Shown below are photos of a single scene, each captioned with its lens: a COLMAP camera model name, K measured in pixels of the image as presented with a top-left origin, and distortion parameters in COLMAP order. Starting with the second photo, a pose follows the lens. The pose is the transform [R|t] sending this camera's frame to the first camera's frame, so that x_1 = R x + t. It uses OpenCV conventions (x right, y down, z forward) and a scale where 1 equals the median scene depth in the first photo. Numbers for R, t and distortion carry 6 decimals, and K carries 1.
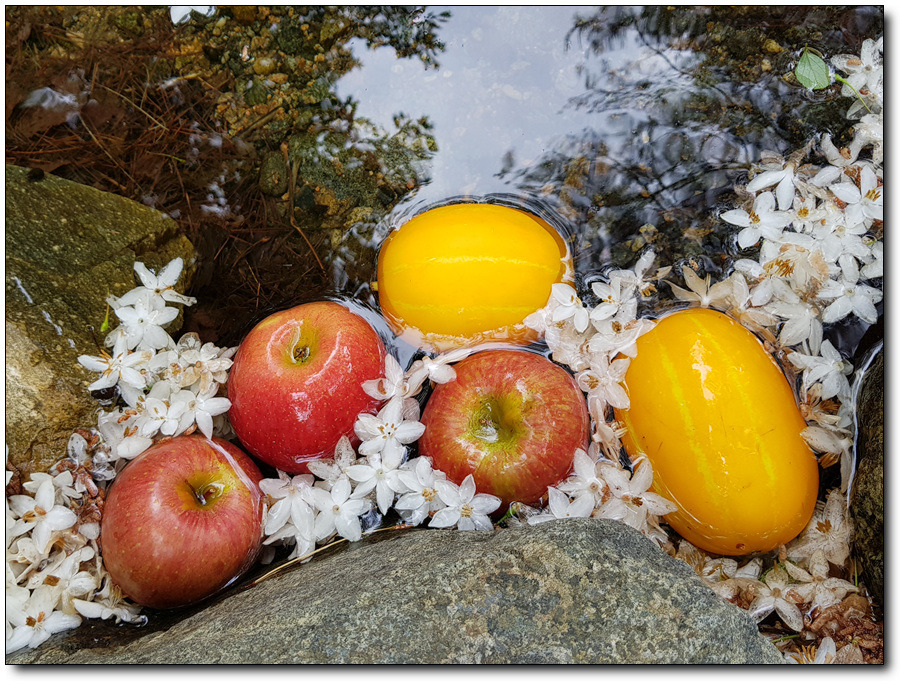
lens RADIAL K [[795.2, 0, 450.0], [0, 795.2, 340.5], [0, 0, 1]] dist [-0.051102, -0.106891]
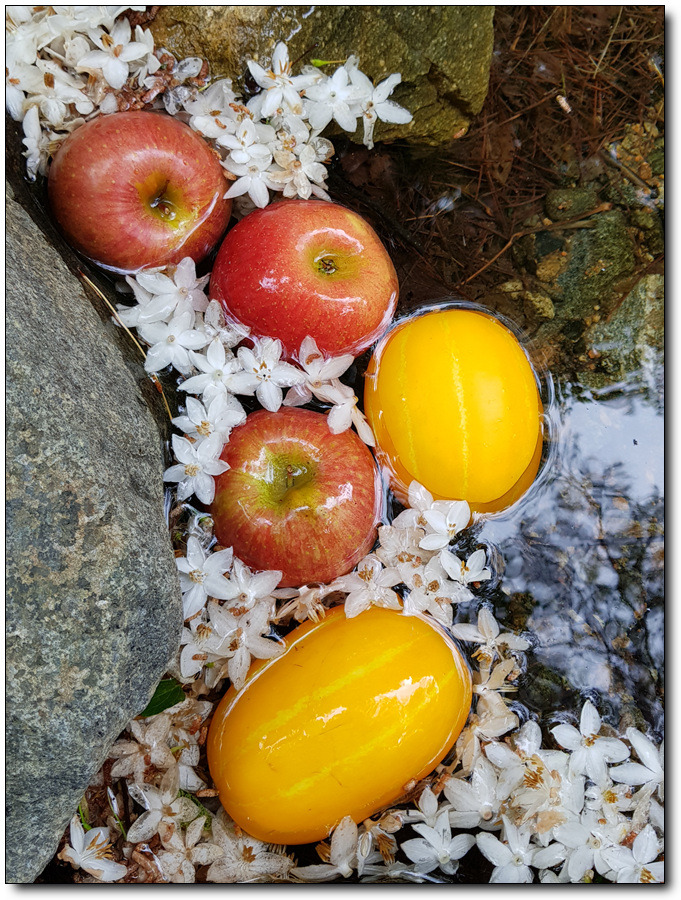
lens RADIAL K [[785.9, 0, 340.5], [0, 785.9, 450.0], [0, 0, 1]] dist [0.000950, -0.138177]
pose [[0.199124, 0.977505, -0.069530, 0.094844], [-0.948084, 0.210112, 0.238726, -0.179132], [0.247965, 0.018384, 0.968595, 0.123414]]
